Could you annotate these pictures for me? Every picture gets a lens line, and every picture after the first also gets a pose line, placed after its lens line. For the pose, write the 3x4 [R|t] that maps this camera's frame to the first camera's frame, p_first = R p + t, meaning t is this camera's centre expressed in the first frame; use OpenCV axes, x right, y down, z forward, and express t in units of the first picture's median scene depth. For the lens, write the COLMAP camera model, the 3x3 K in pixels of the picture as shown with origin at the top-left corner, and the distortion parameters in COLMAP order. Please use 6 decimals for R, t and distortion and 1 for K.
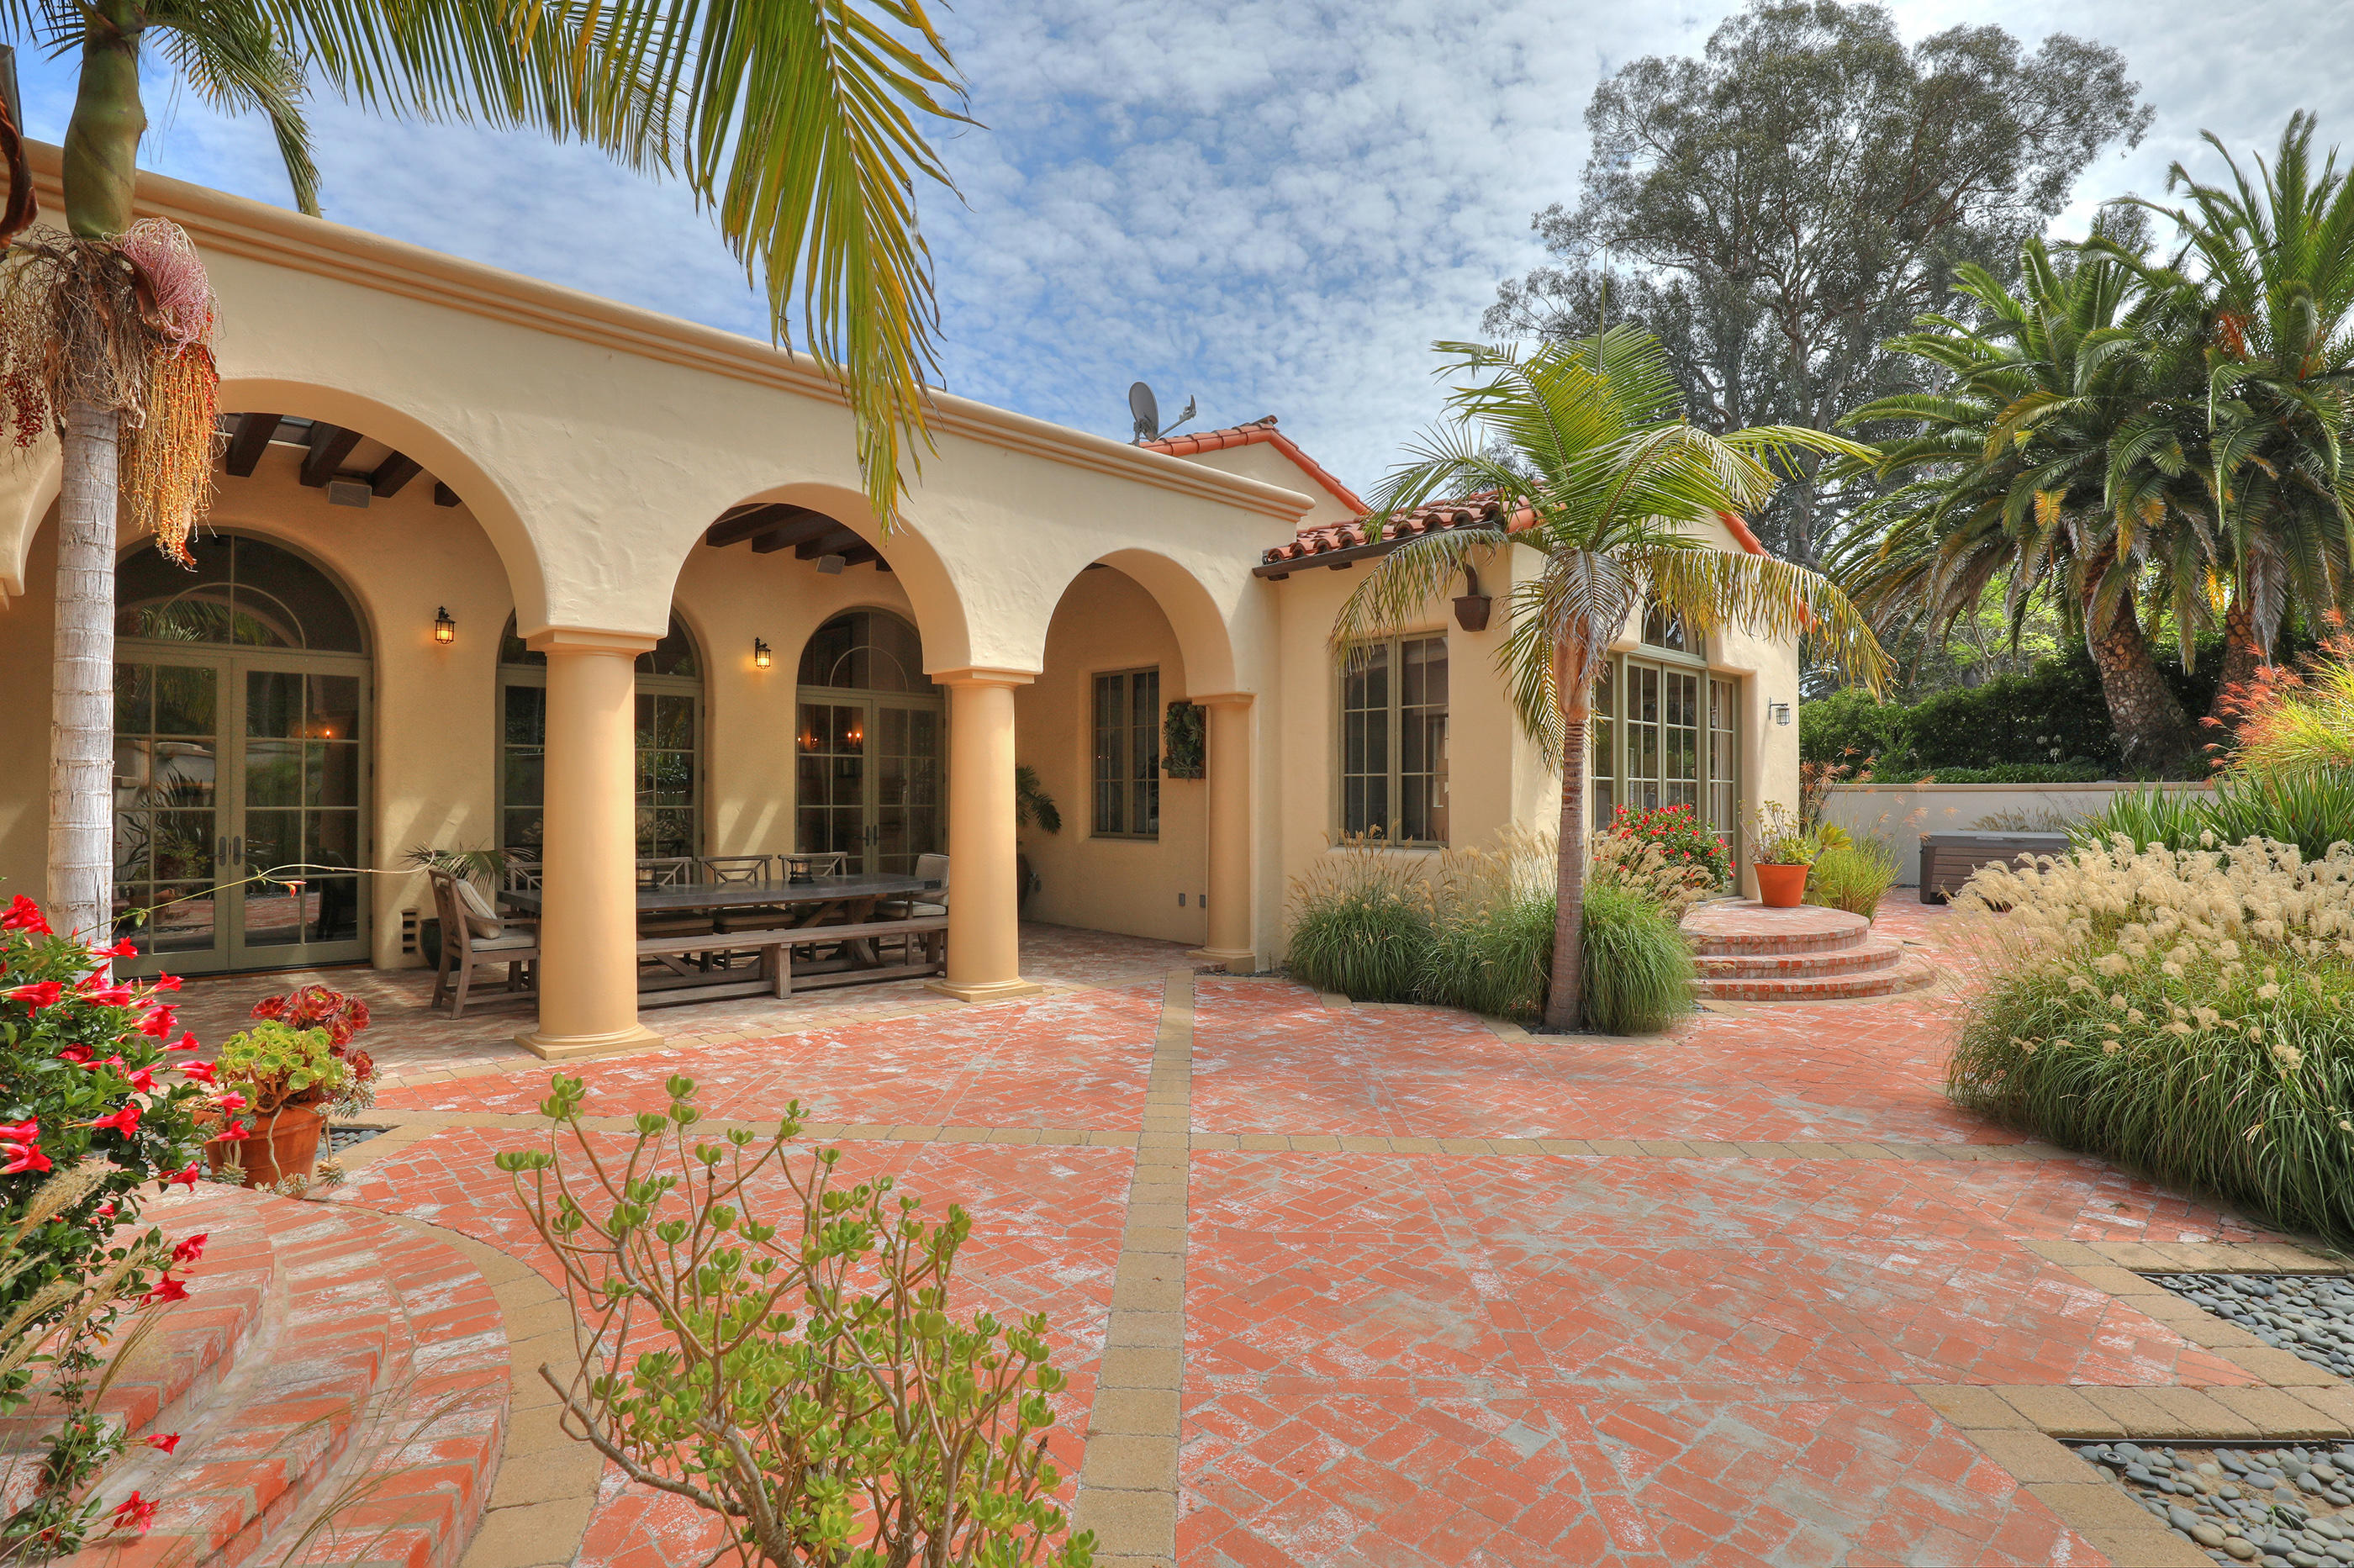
lens RADIAL K [[1201.3, 0, 1186.8], [0, 1201.3, 788.5], [0, 0, 1]] dist [-0.020731, 0.004077]
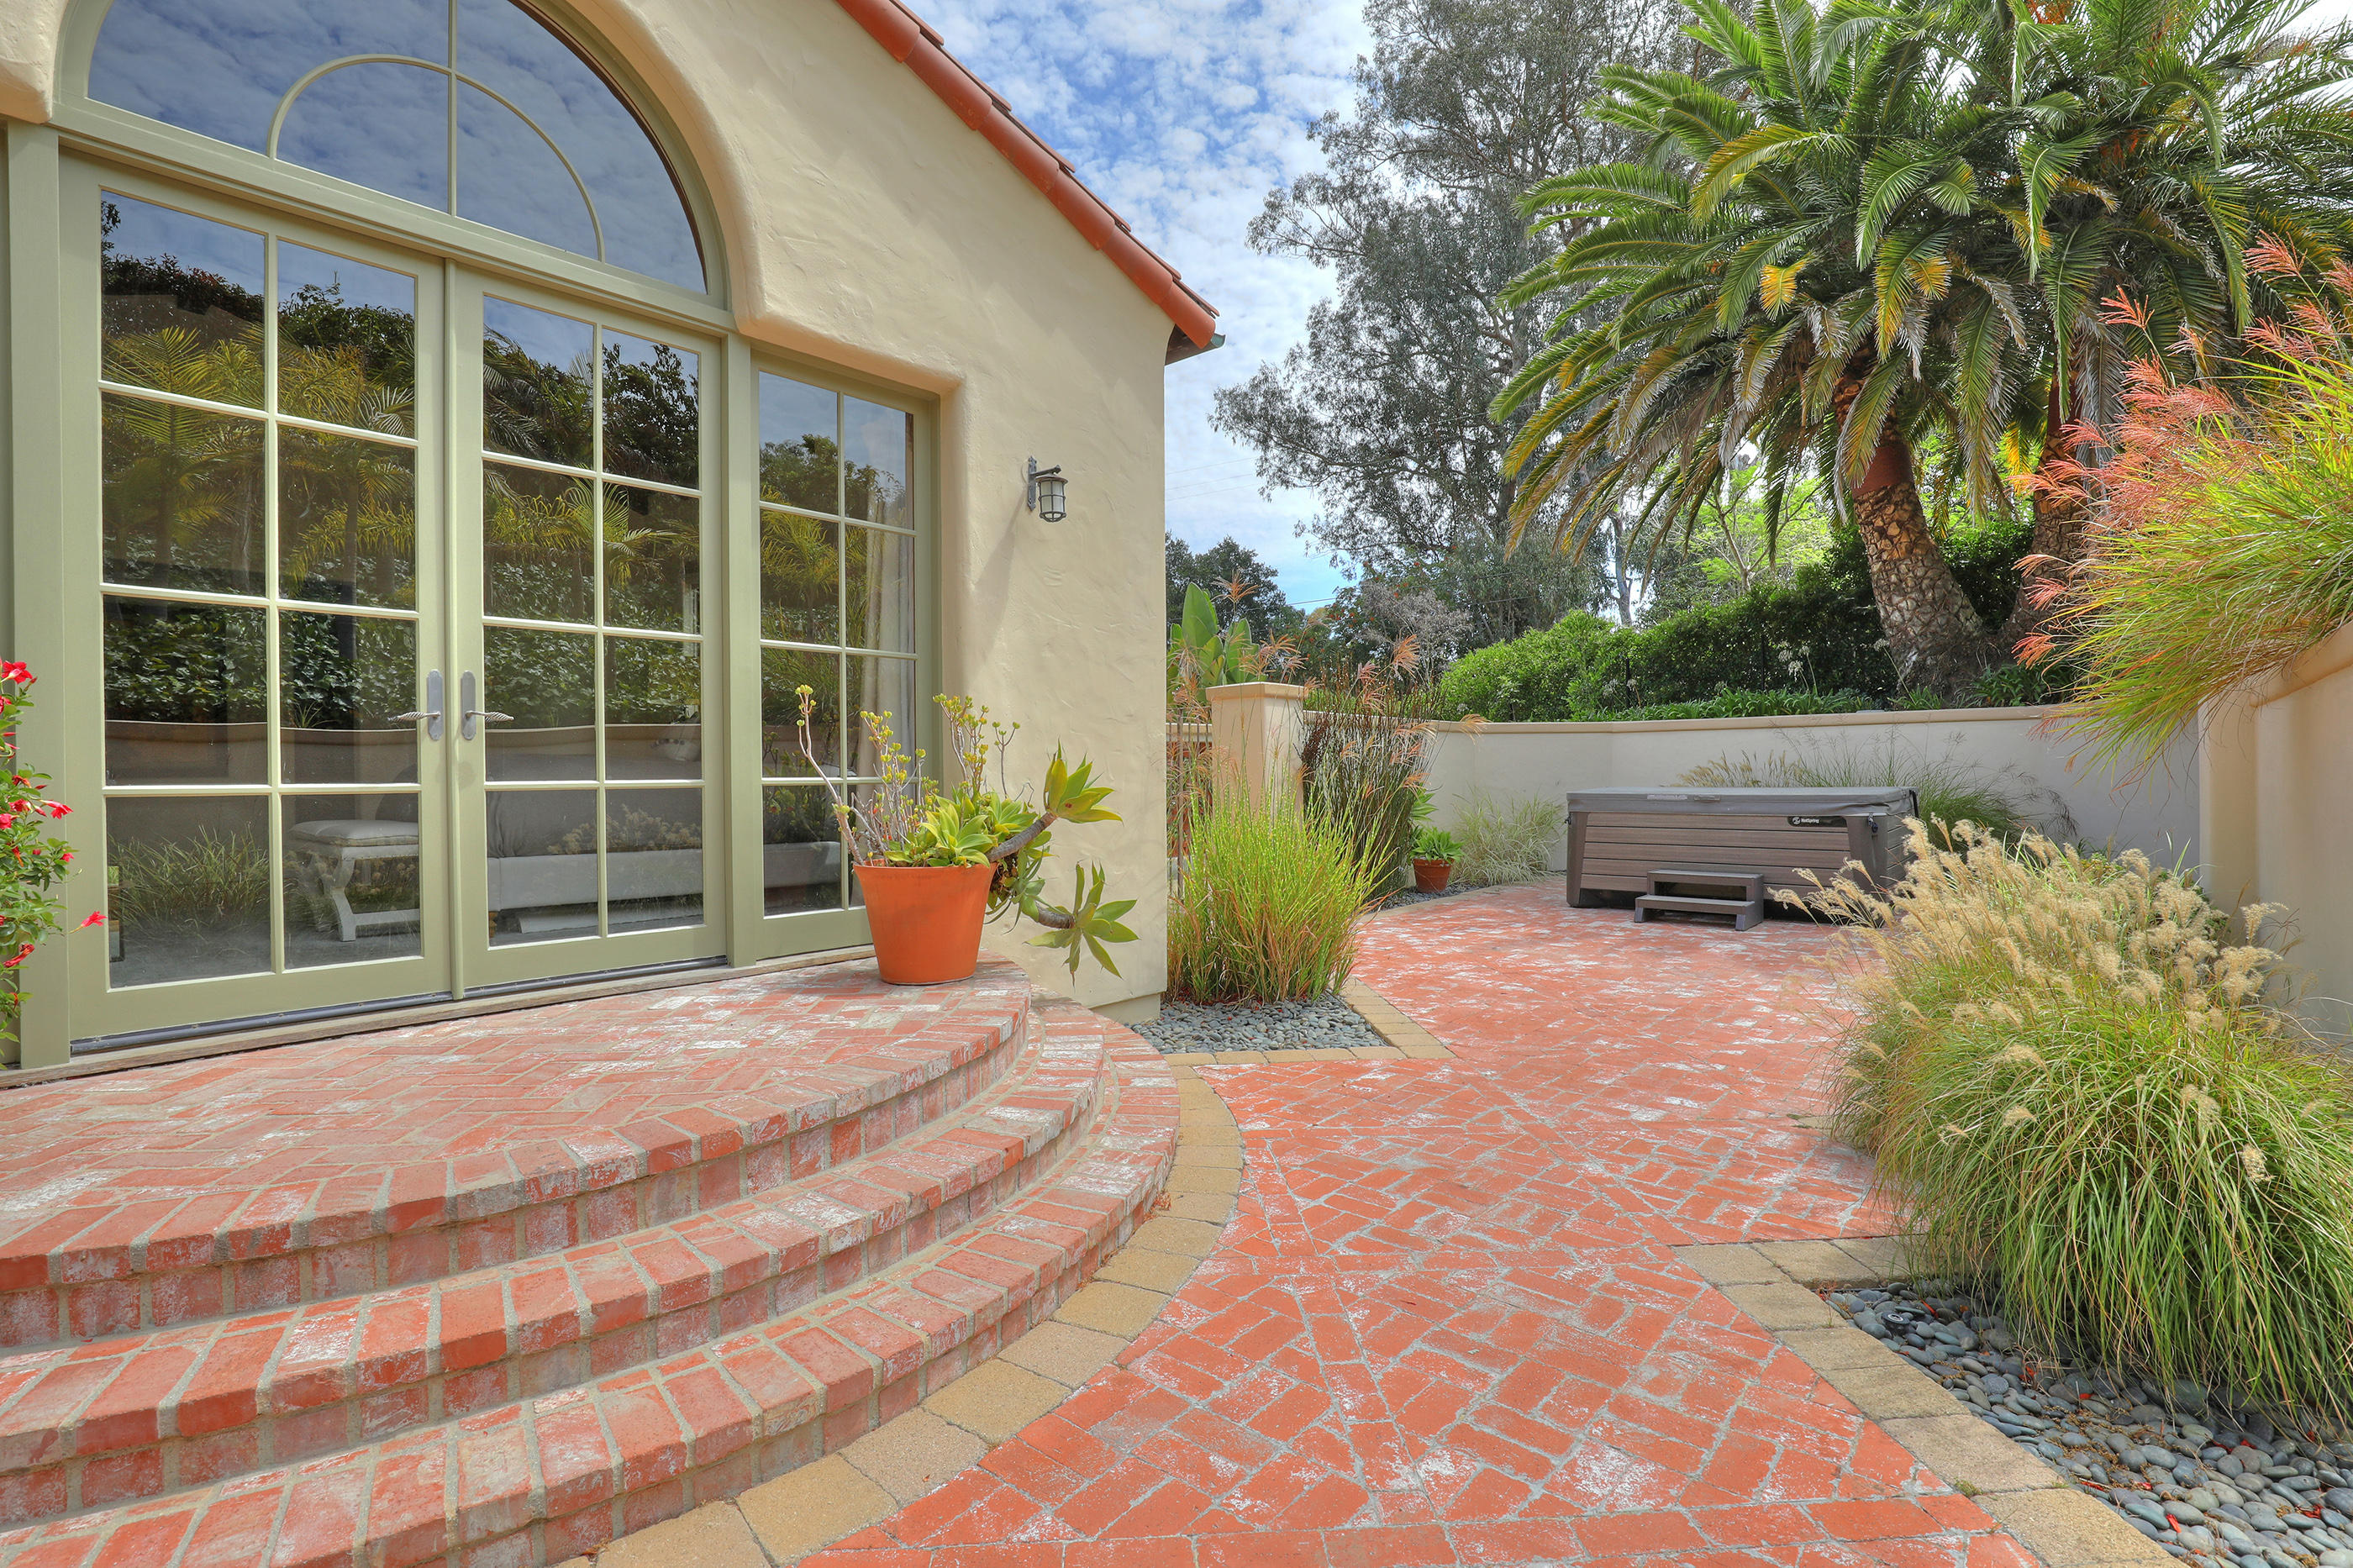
lens RADIAL K [[1135.9, 0, 1172.4], [0, 1135.9, 777.9], [0, 0, 1]] dist [-0.016404, 0.002986]
pose [[0.997223, -0.006702, 0.074171, 0.296195], [0.005680, 0.999886, 0.013980, 0.018274], [-0.074256, -0.013520, 0.997148, 0.347799]]
